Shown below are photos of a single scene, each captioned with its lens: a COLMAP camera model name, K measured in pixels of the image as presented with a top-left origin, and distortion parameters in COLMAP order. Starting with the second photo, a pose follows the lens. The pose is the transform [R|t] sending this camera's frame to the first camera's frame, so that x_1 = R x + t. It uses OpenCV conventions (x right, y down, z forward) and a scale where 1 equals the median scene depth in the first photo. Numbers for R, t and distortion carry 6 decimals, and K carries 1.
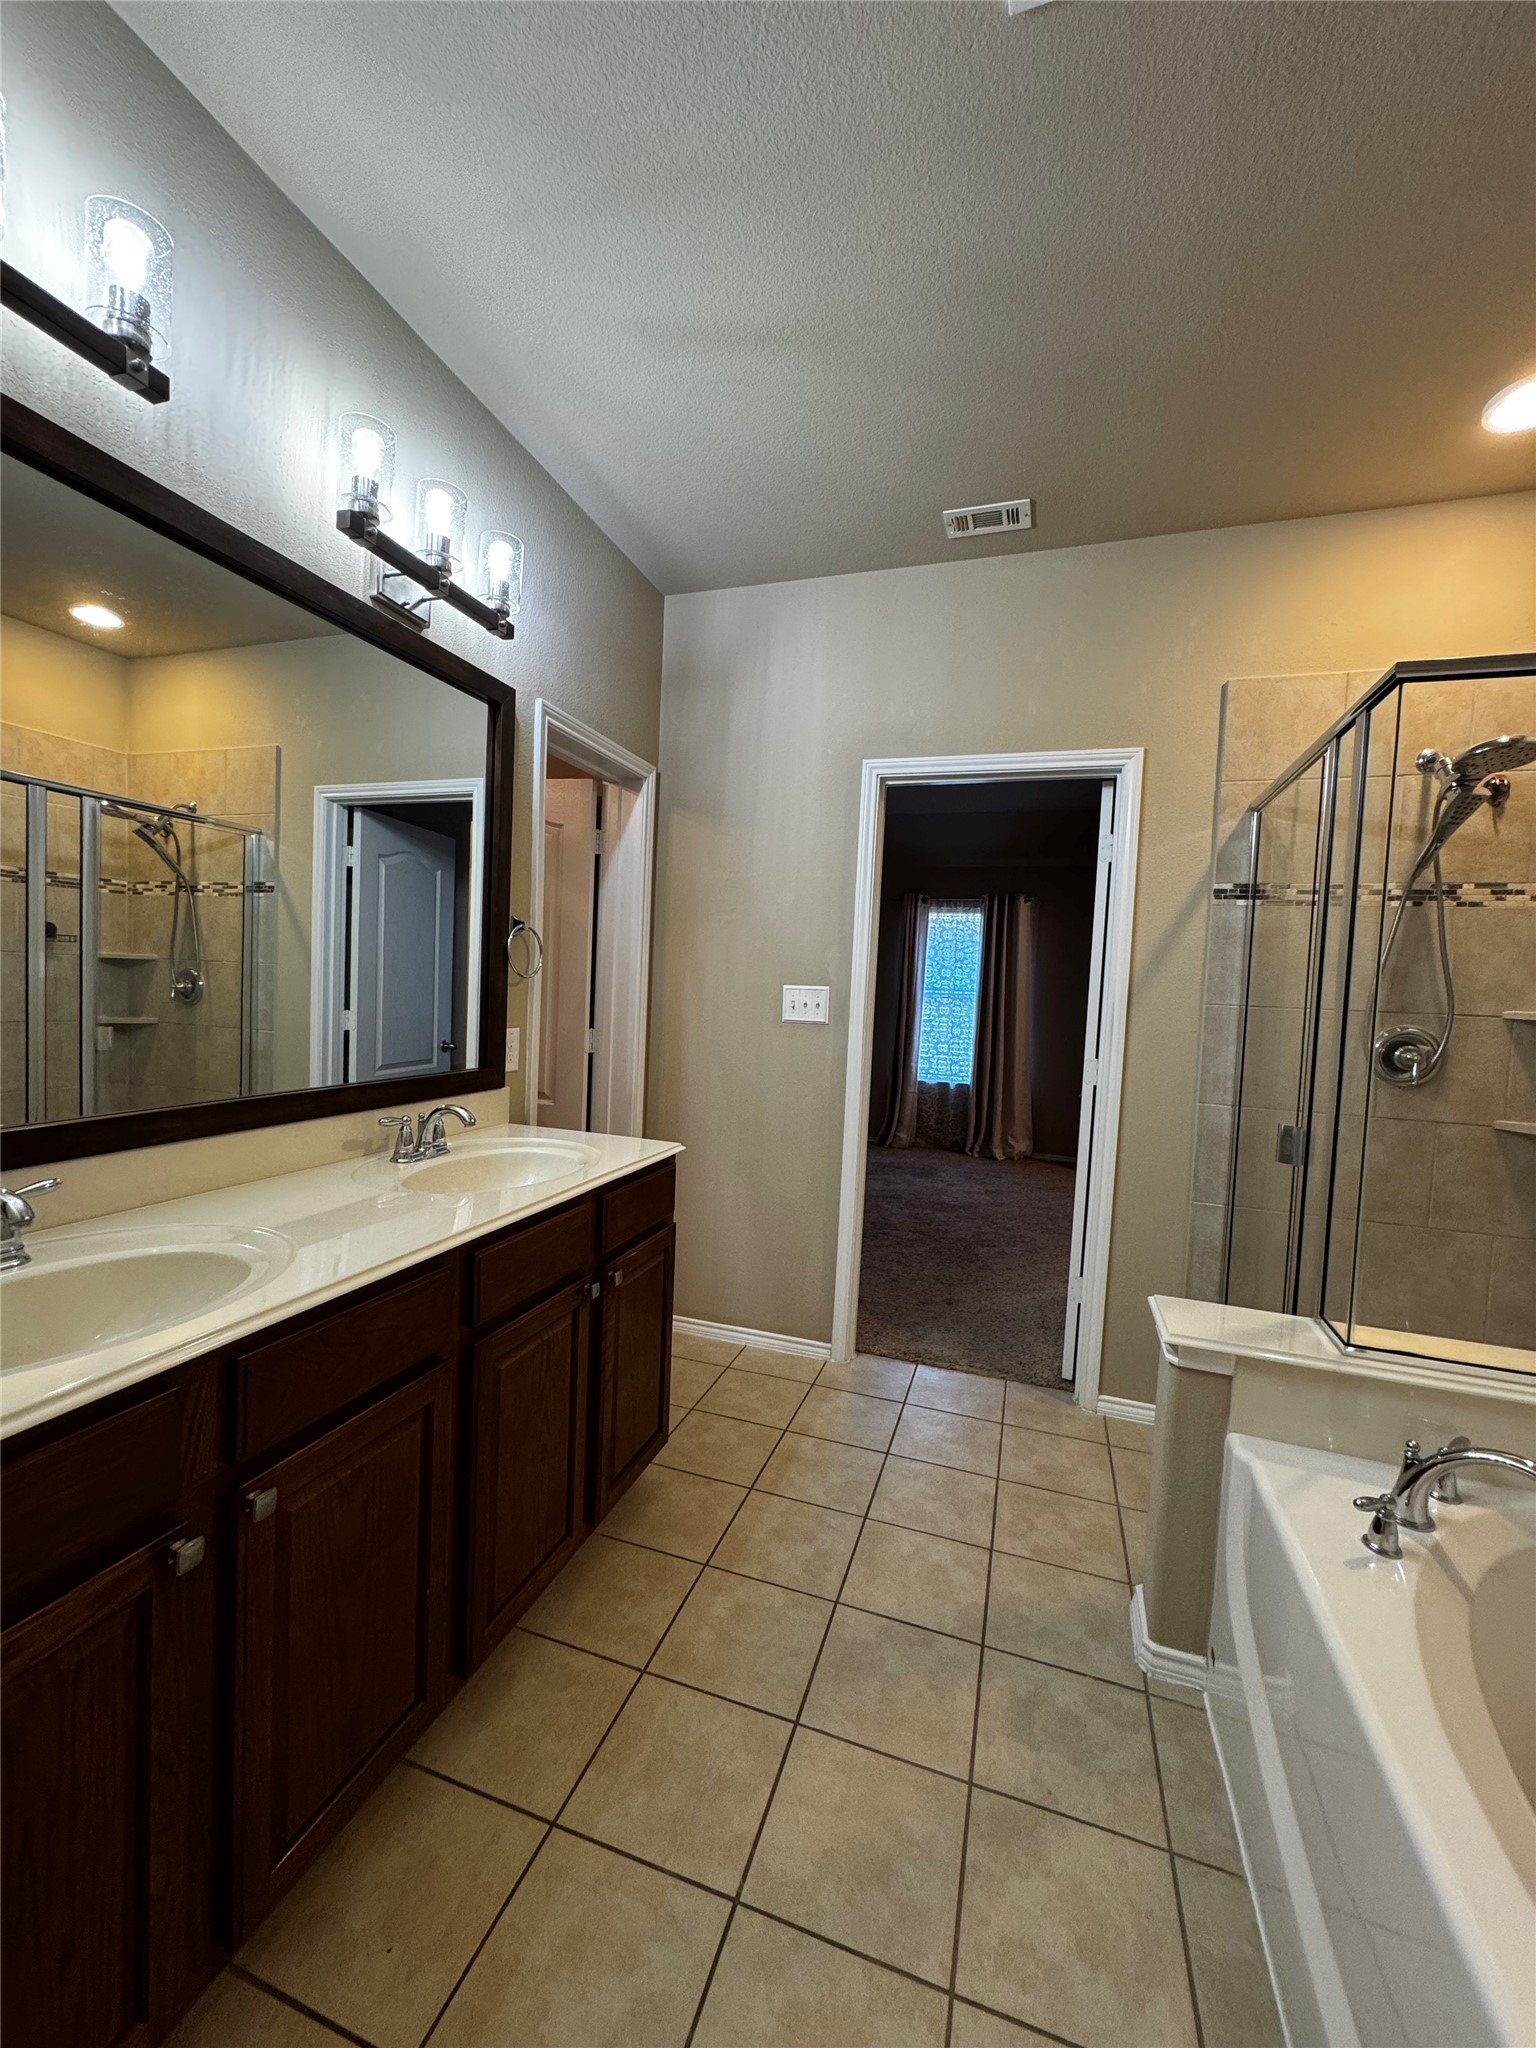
lens RADIAL K [[814.8, 0, 769.6], [0, 814.8, 1025.1], [0, 0, 1]] dist [-0.002375, 0.000300]
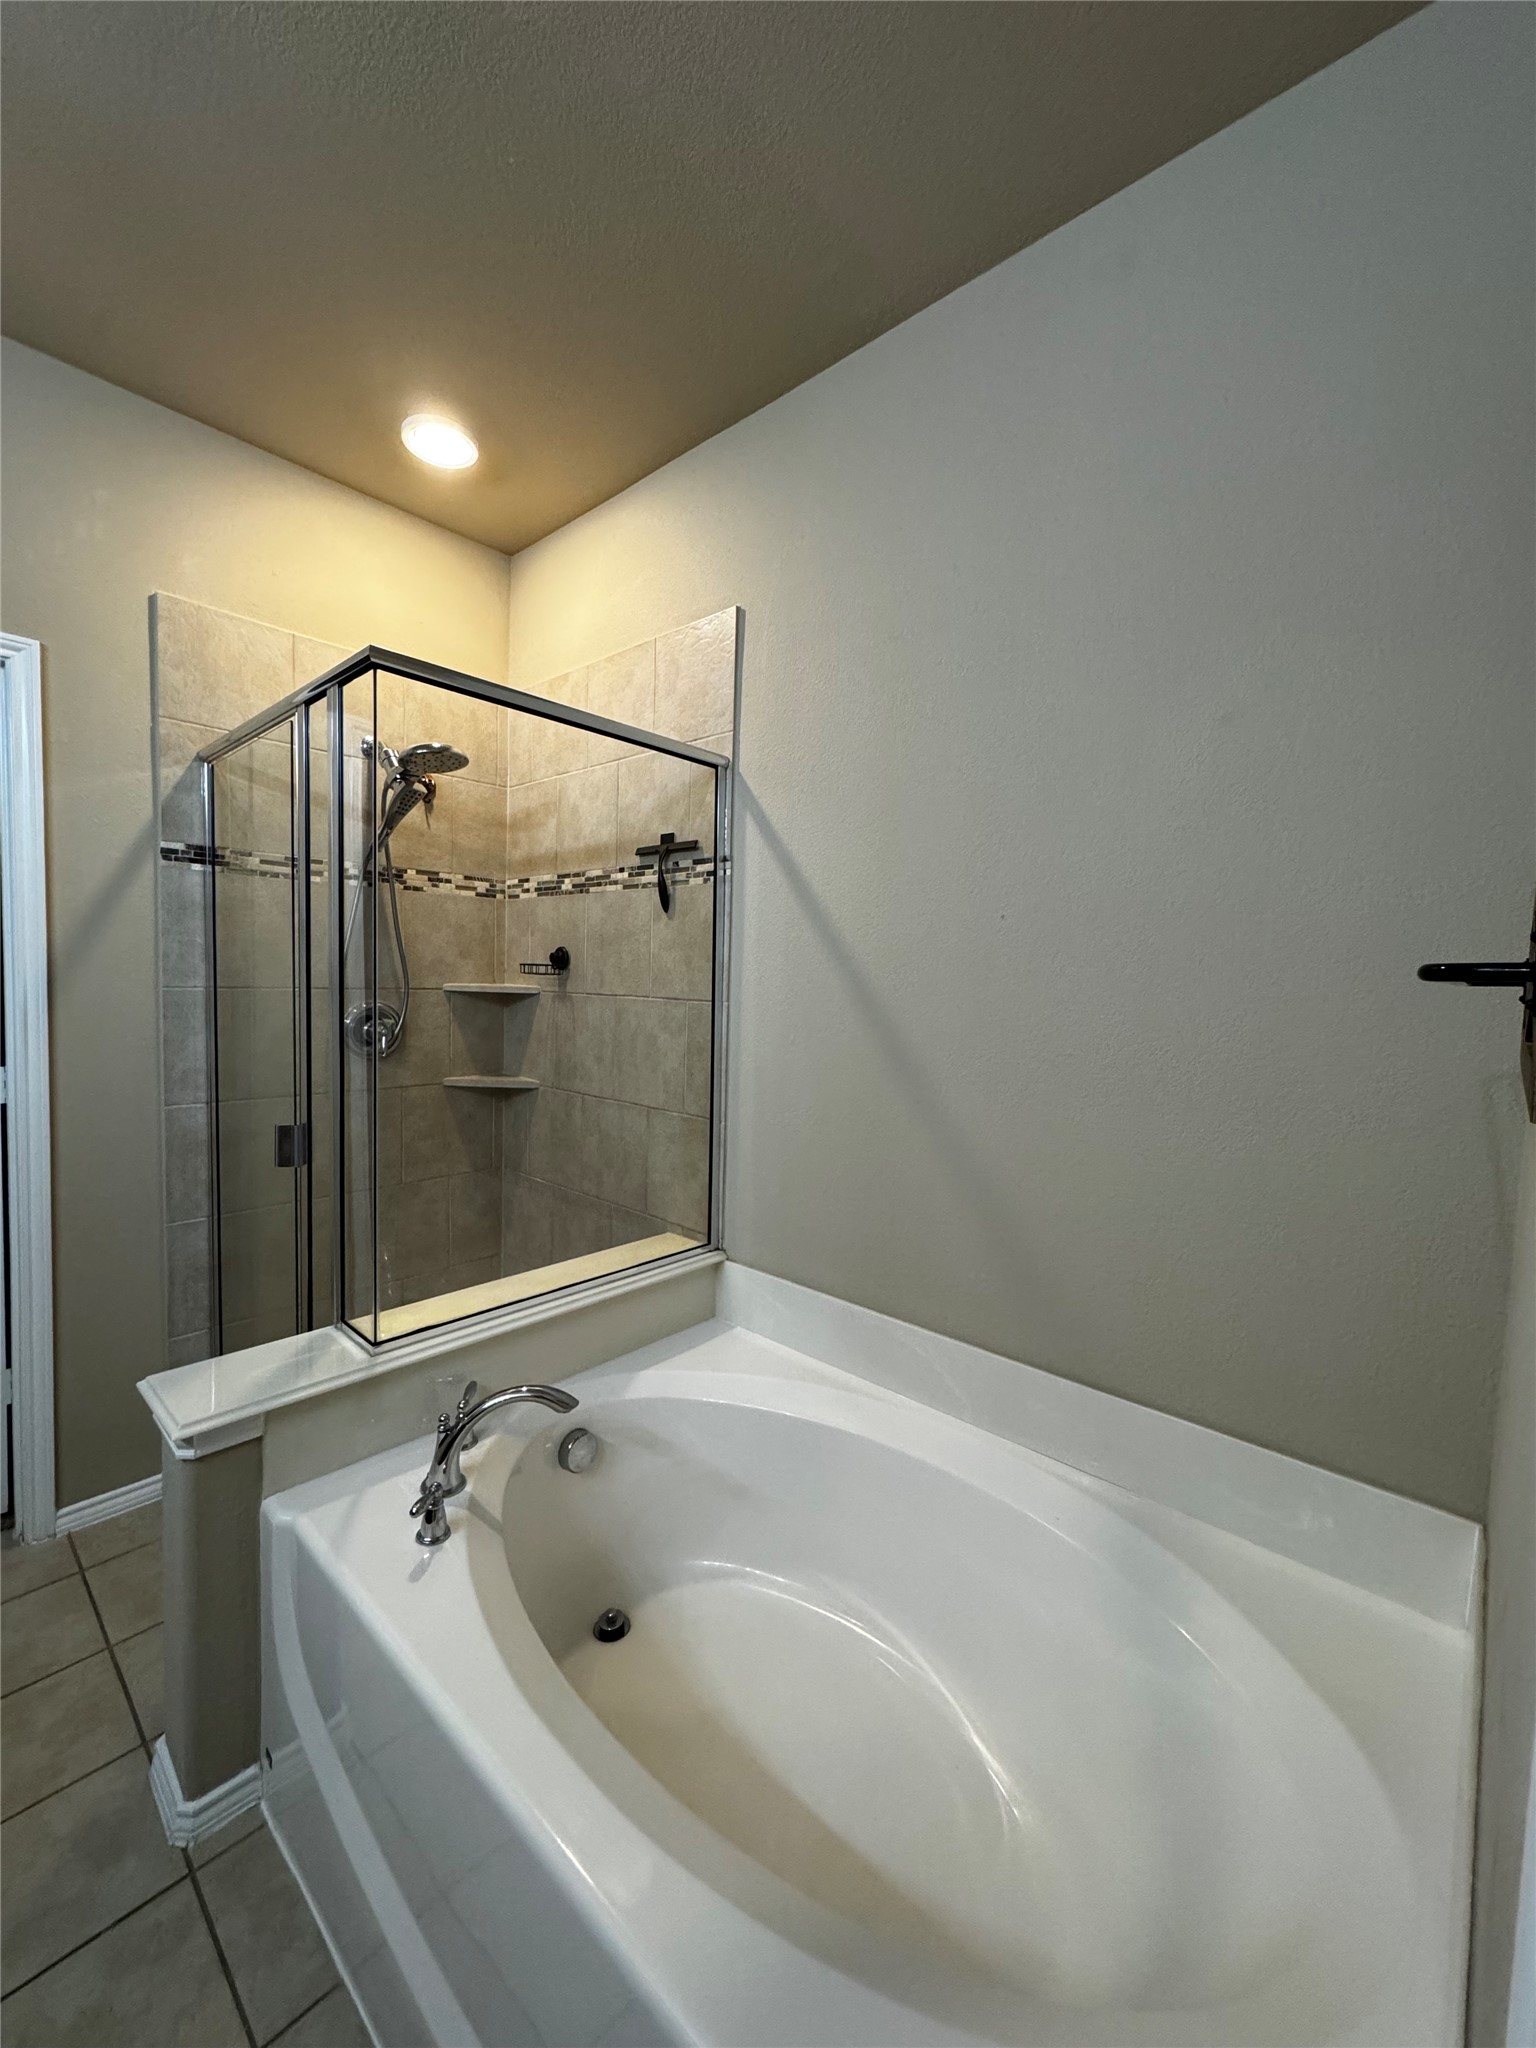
lens RADIAL K [[815.3, 0, 768.0], [0, 815.3, 1024.0], [0, 0, 1]] dist [-0.001669, -0.000146]
pose [[0.397612, -0.085485, 0.913563, 0.023250], [0.033853, 0.996339, 0.078497, -0.037756], [-0.916929, -0.000284, 0.399050, 0.121166]]
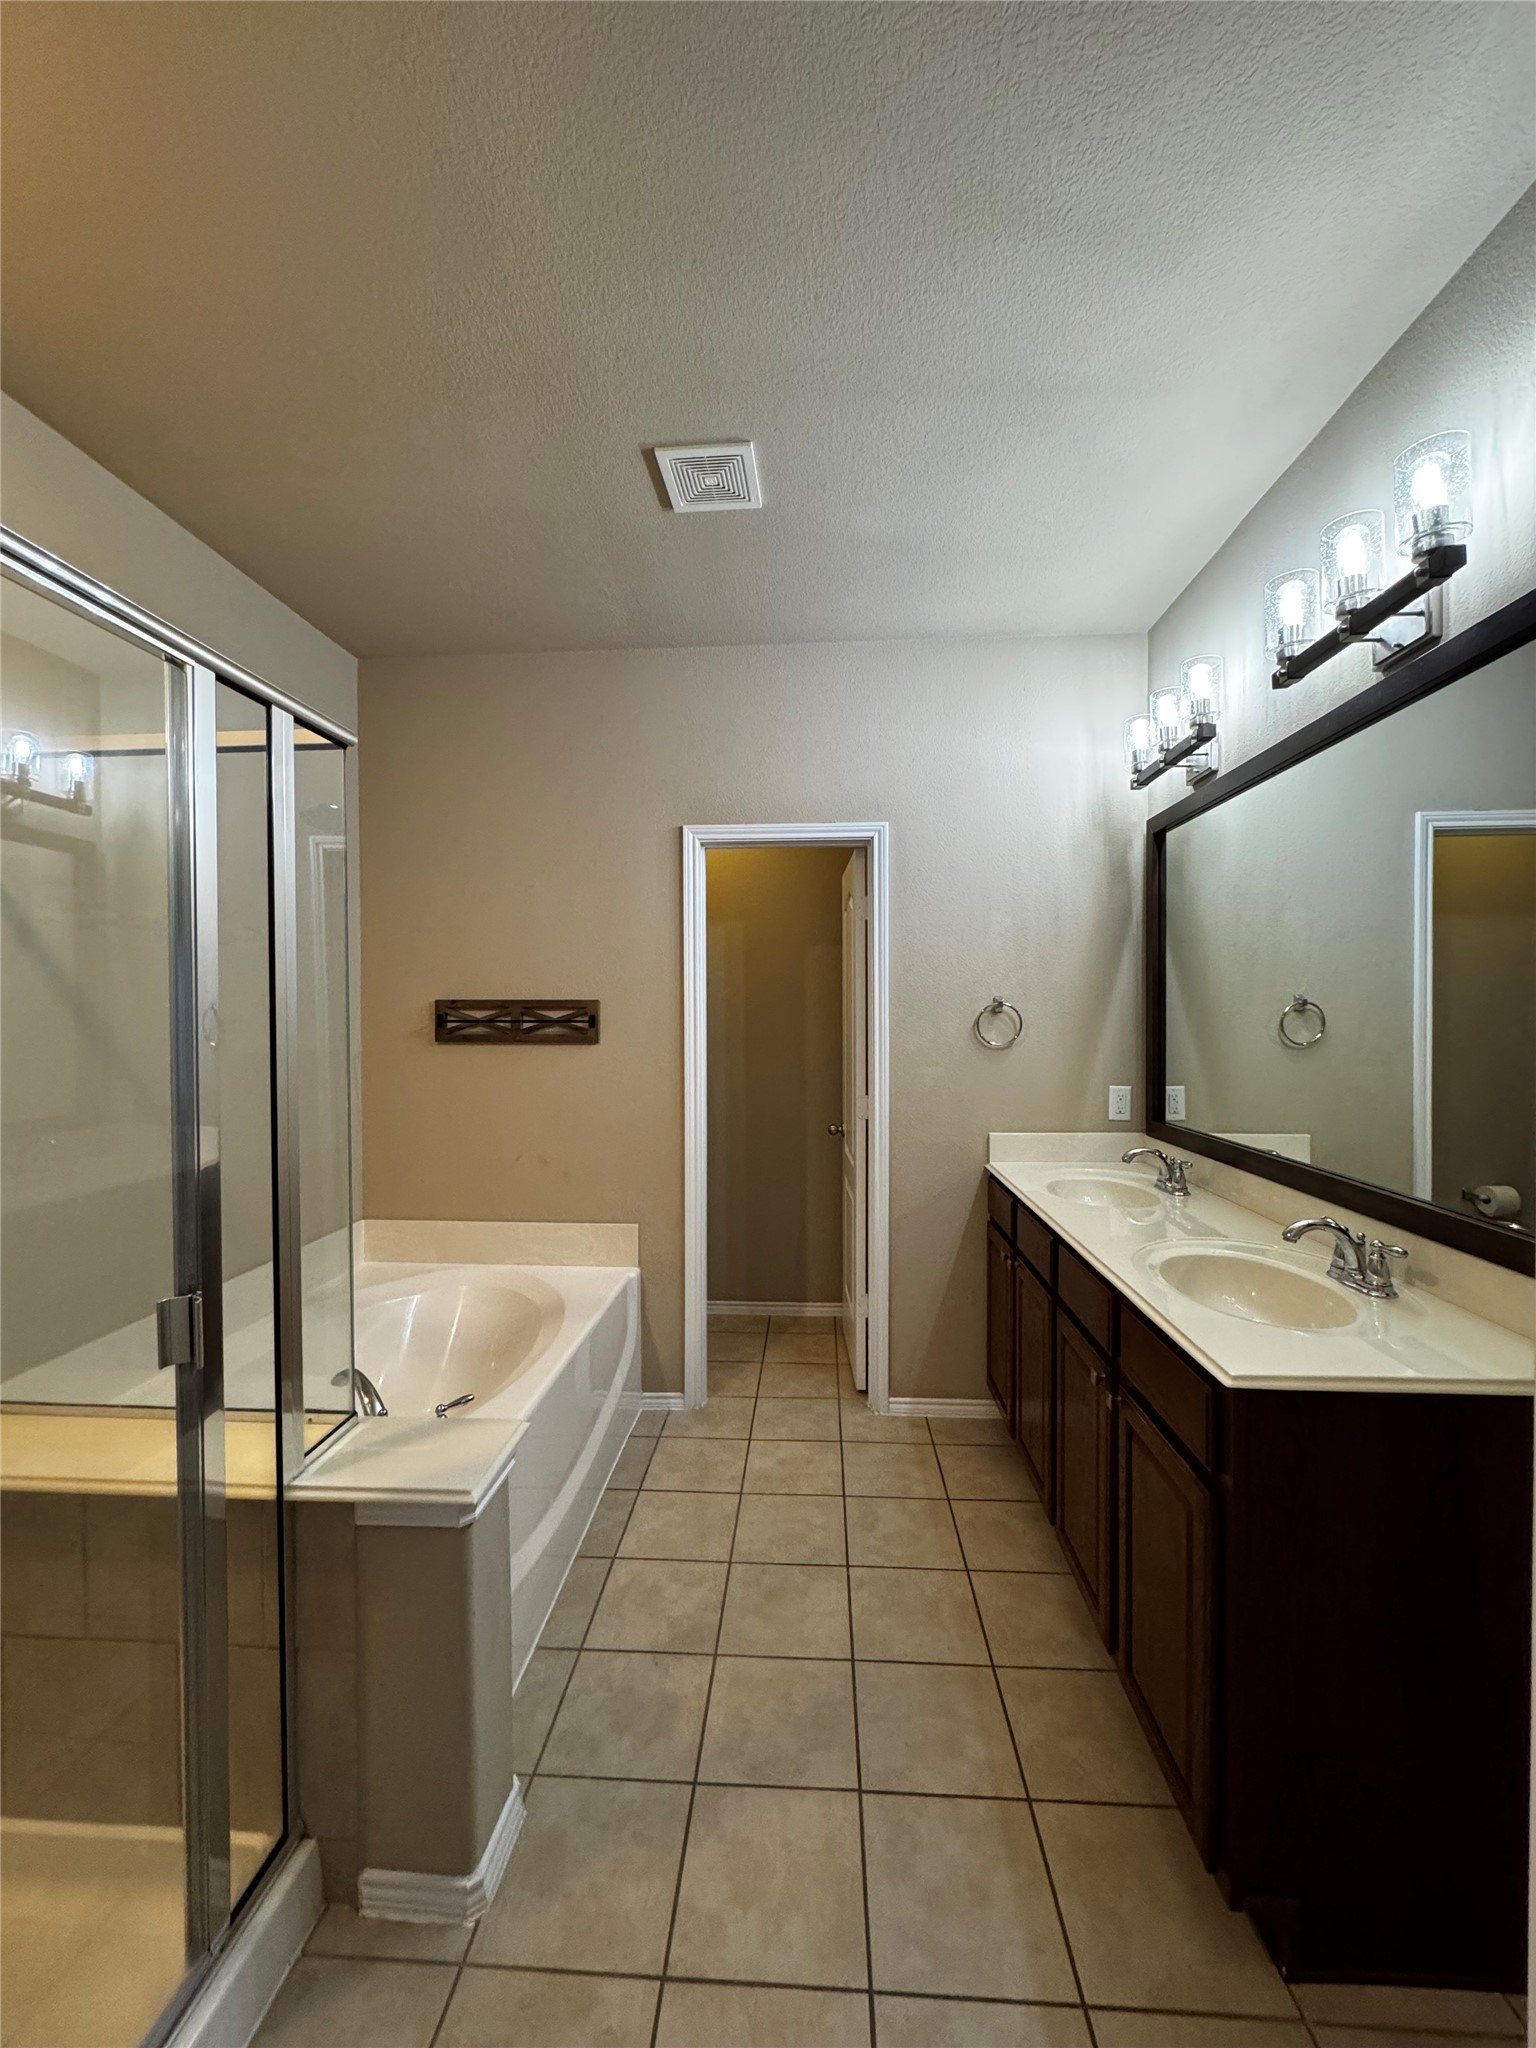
lens RADIAL K [[815.3, 0, 768.0], [0, 815.3, 1024.0], [0, 0, 1]] dist [-0.001669, -0.000146]
pose [[-0.966447, -0.037053, -0.254180, 0.346101], [-0.050776, 0.997573, 0.047643, -0.104556], [0.251798, 0.058951, -0.965983, 1.438380]]
